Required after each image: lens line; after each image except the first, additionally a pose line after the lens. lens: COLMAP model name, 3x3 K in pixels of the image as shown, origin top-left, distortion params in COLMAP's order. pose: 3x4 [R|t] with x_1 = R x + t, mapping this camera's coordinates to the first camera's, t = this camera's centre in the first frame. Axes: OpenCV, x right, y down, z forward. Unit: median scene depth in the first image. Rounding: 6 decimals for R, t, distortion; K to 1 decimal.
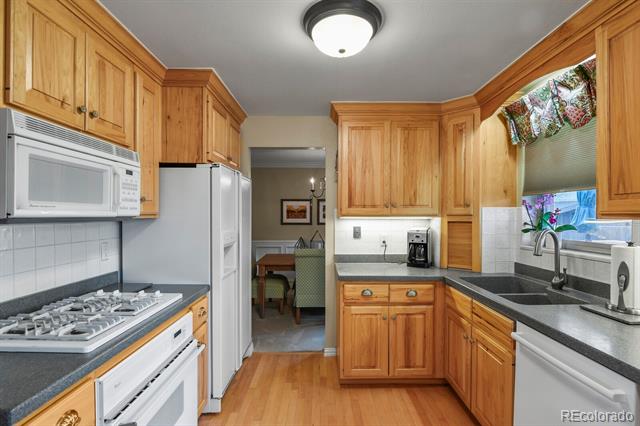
lens RADIAL K [[313.0, 0, 322.0], [0, 313.0, 220.2], [0, 0, 1]] dist [-0.003701, -0.000803]
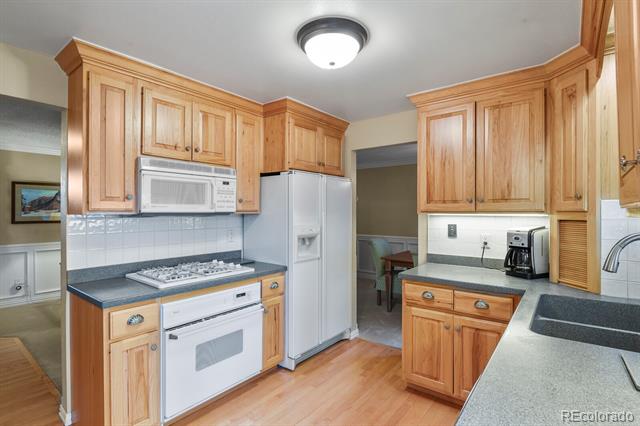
lens RADIAL K [[316.3, 0, 320.0], [0, 316.3, 213.0], [0, 0, 1]] dist [-0.003911, -0.001411]
pose [[0.781543, 0.002057, -0.623848, 0.474694], [-0.010125, 0.999905, -0.009388, 0.000440], [0.623769, 0.013653, 0.781489, 0.067460]]
